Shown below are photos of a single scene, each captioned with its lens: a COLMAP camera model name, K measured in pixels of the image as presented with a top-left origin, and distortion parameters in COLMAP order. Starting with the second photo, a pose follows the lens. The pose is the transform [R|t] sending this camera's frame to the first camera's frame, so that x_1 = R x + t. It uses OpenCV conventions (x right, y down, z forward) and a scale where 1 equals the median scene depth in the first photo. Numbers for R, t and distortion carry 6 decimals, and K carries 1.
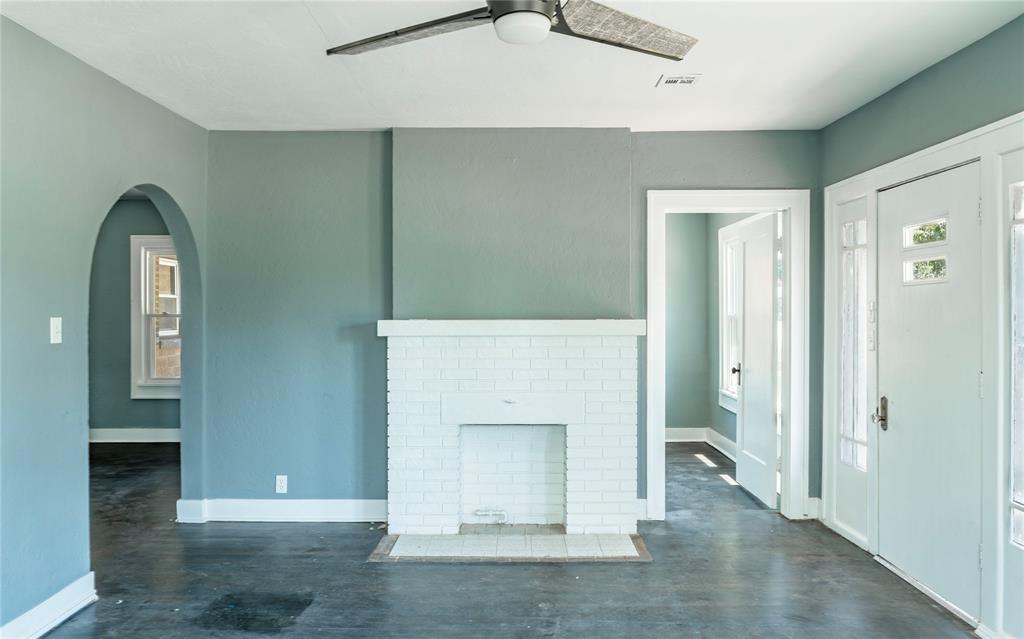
lens RADIAL K [[717.7, 0, 511.4], [0, 717.7, 311.8], [0, 0, 1]] dist [-0.010471, -0.002615]
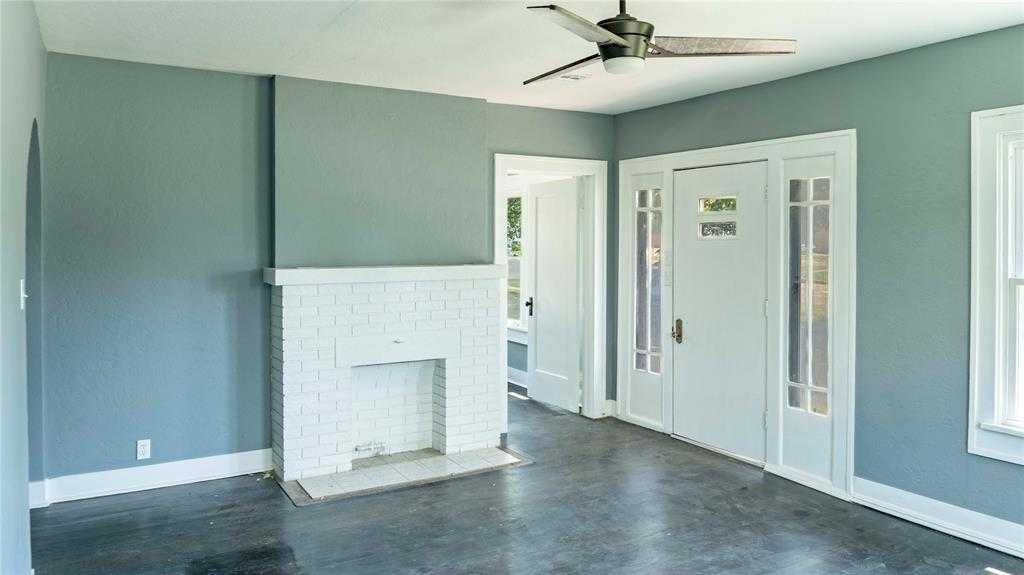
lens RADIAL K [[737.8, 0, 512.5], [0, 737.8, 254.9], [0, 0, 1]] dist [-0.003703, -0.001899]
pose [[0.856458, -0.008672, 0.516144, -0.428459], [-0.001350, 0.999818, 0.019039, -0.028365], [-0.516215, -0.017003, 0.856290, -0.048970]]
